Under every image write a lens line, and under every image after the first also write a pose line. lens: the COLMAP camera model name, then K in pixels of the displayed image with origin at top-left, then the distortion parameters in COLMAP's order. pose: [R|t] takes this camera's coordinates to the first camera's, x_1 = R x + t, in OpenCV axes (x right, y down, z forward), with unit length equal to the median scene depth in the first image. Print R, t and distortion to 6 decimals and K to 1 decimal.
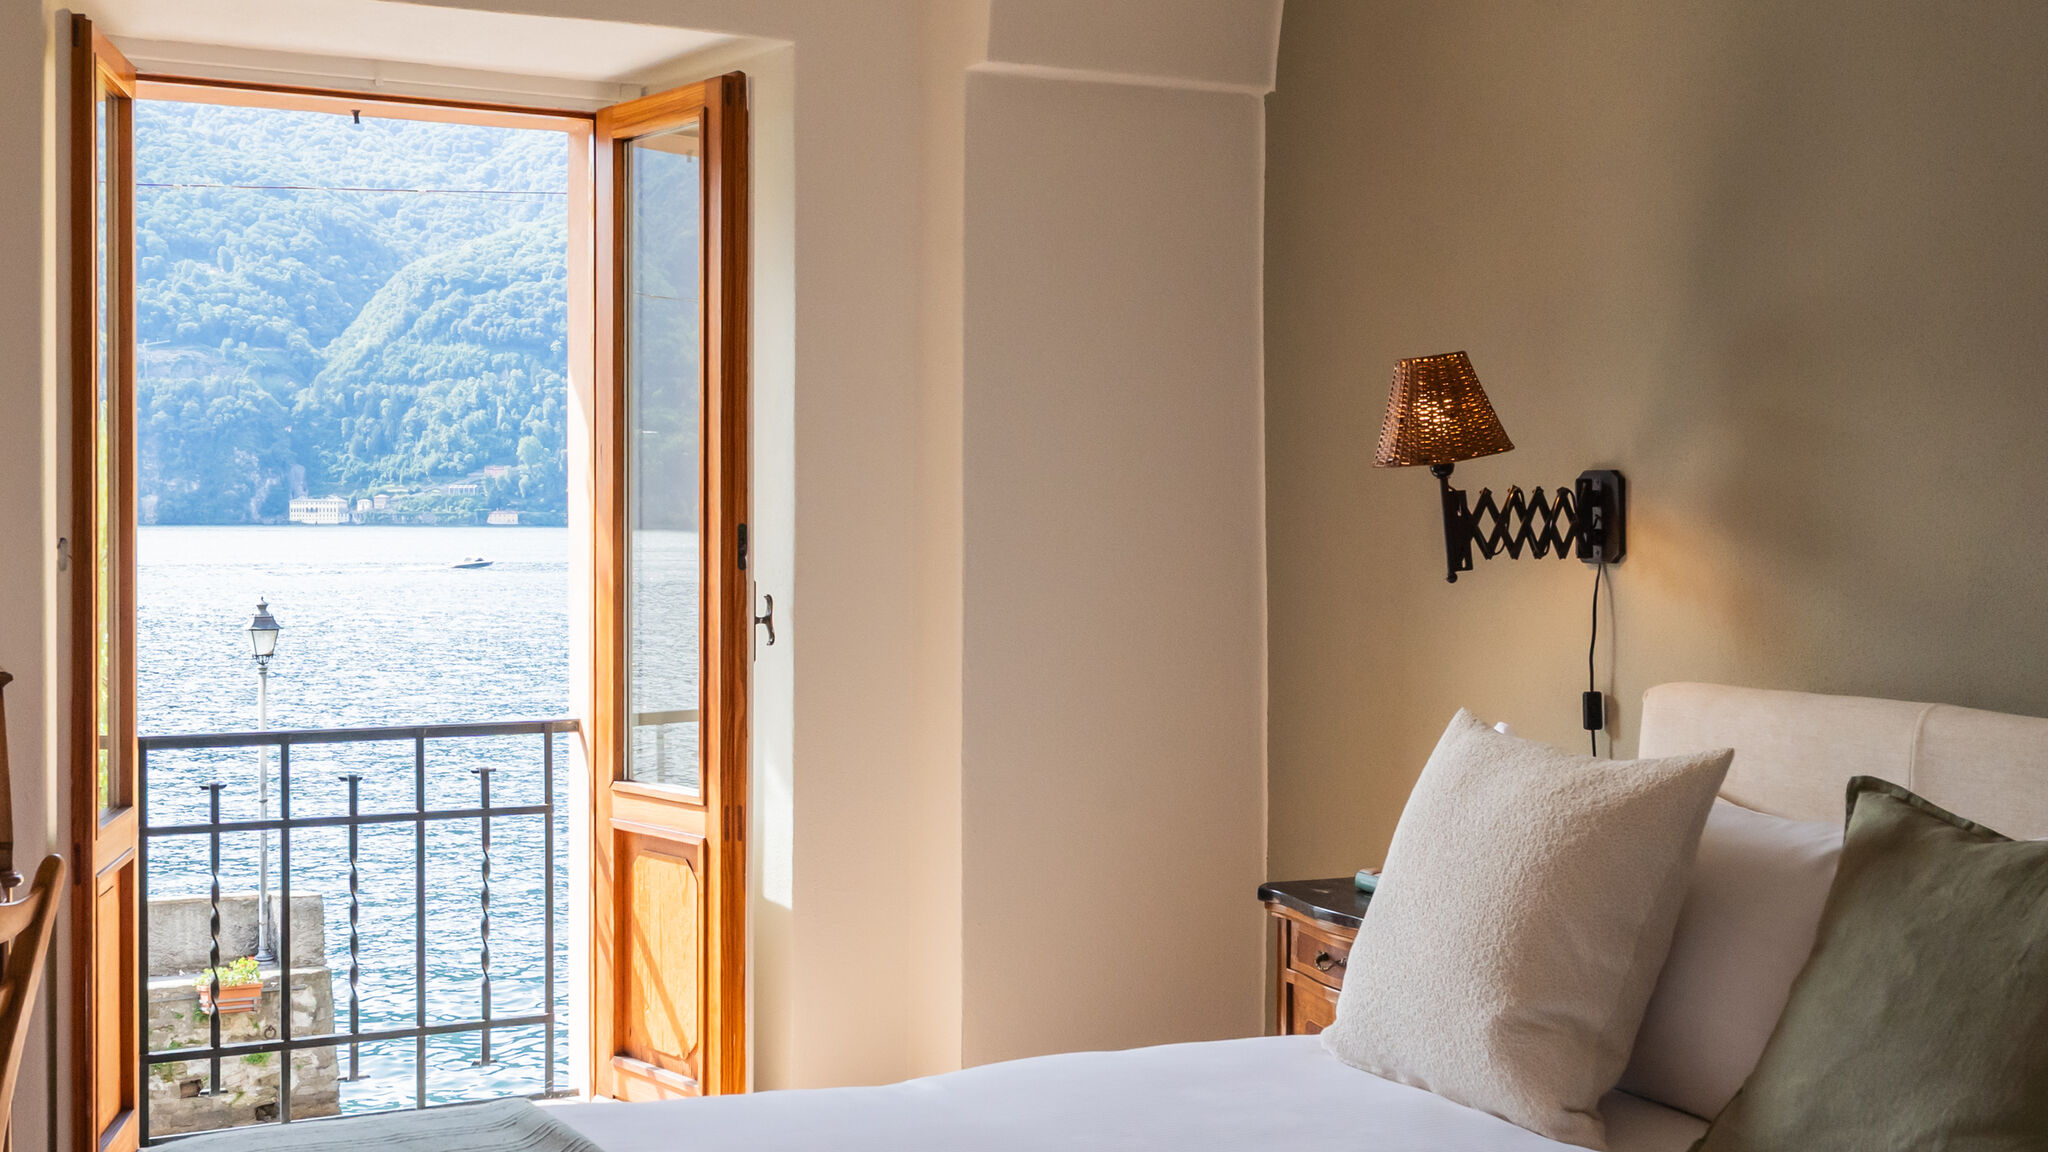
lens RADIAL K [[2189.5, 0, 1024.9], [0, 2189.5, 572.3], [0, 0, 1]] dist [0.000804, 0.000000]
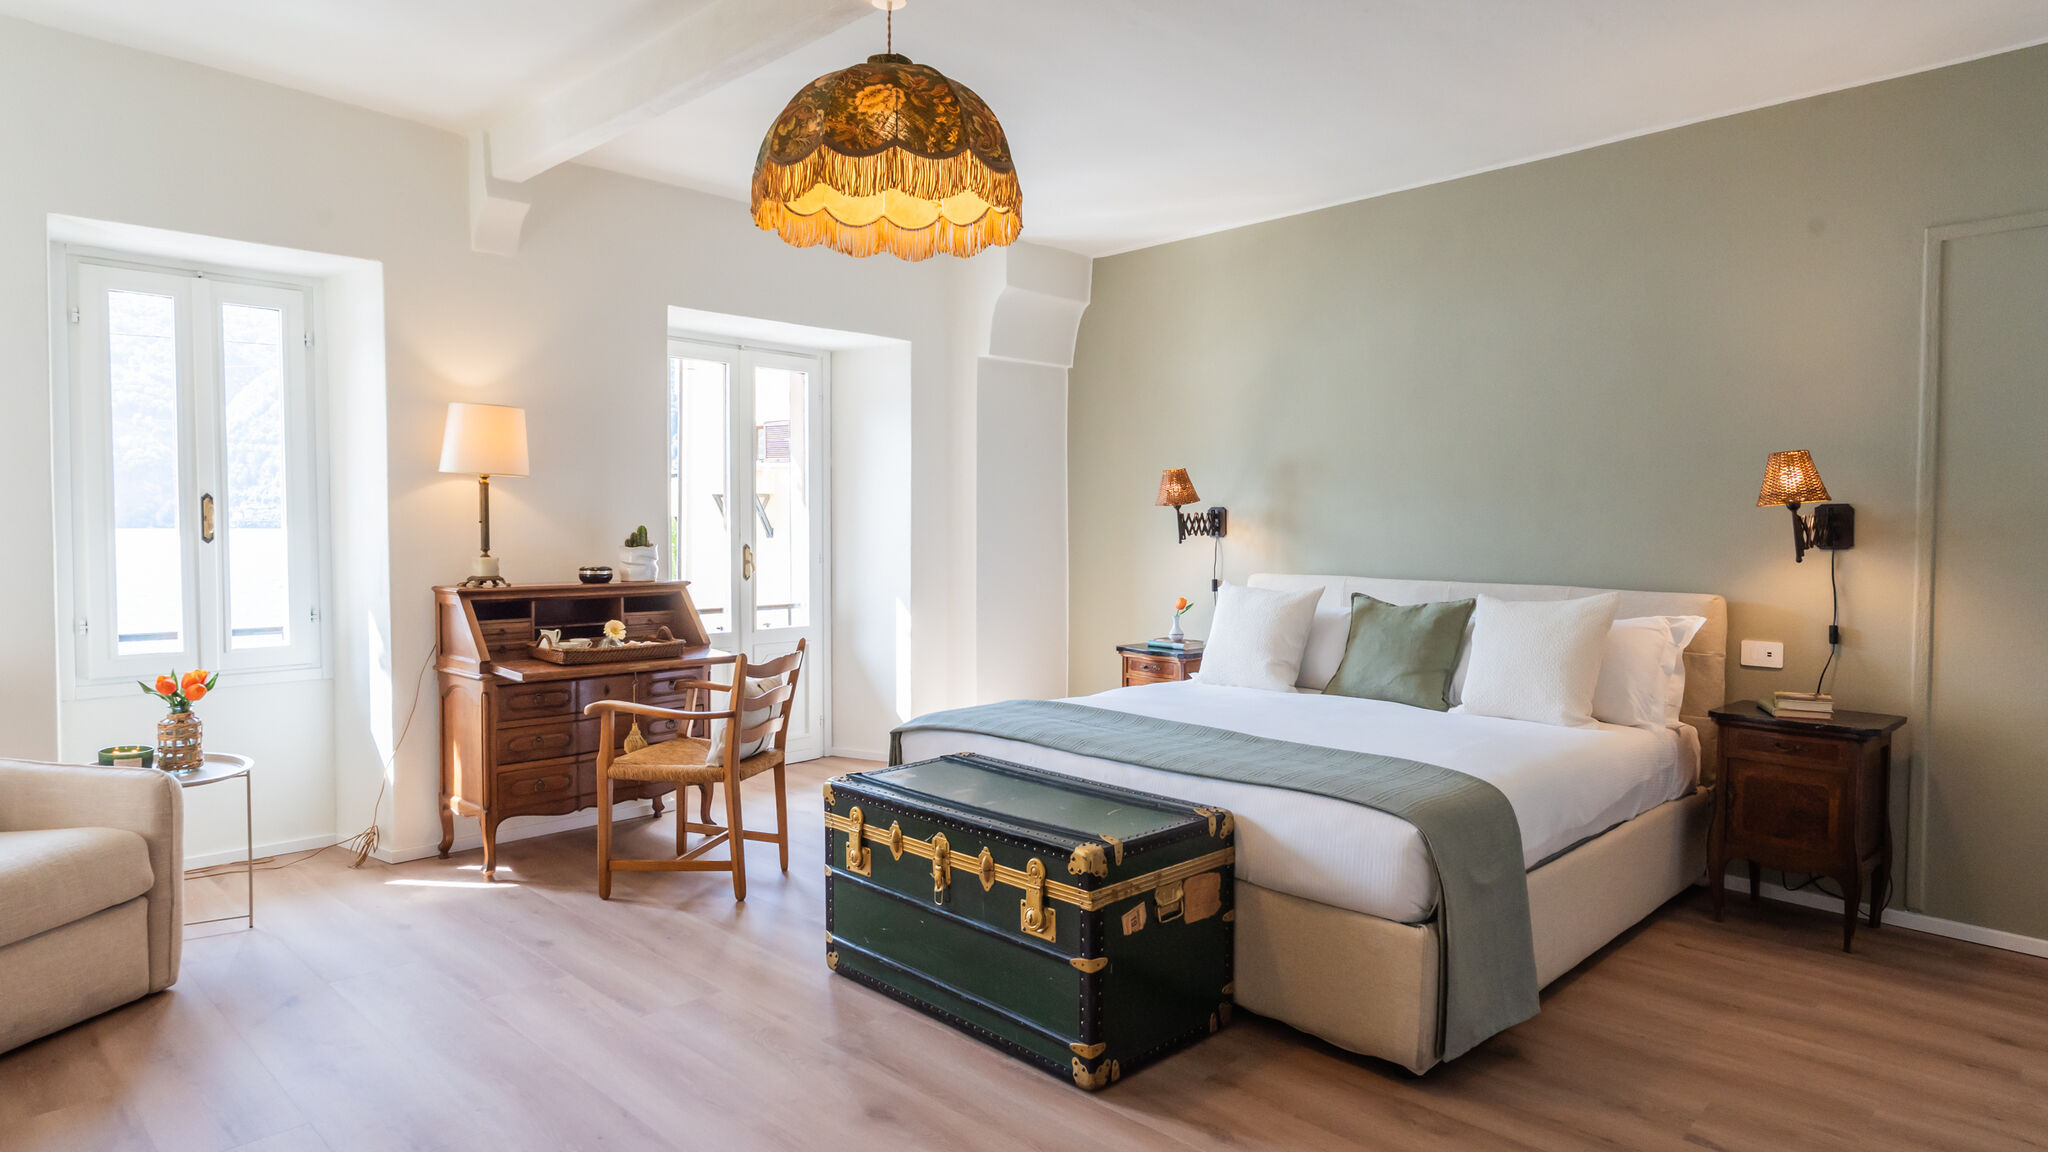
lens RADIAL K [[1153.9, 0, 1022.4], [0, 1153.9, 576.2], [0, 0, 1]] dist [-0.002896, -0.000454]
pose [[0.940109, -0.013101, 0.340621, -0.559993], [0.006516, 0.999769, 0.020467, 0.015240], [-0.340811, -0.017022, 0.939978, -0.440175]]
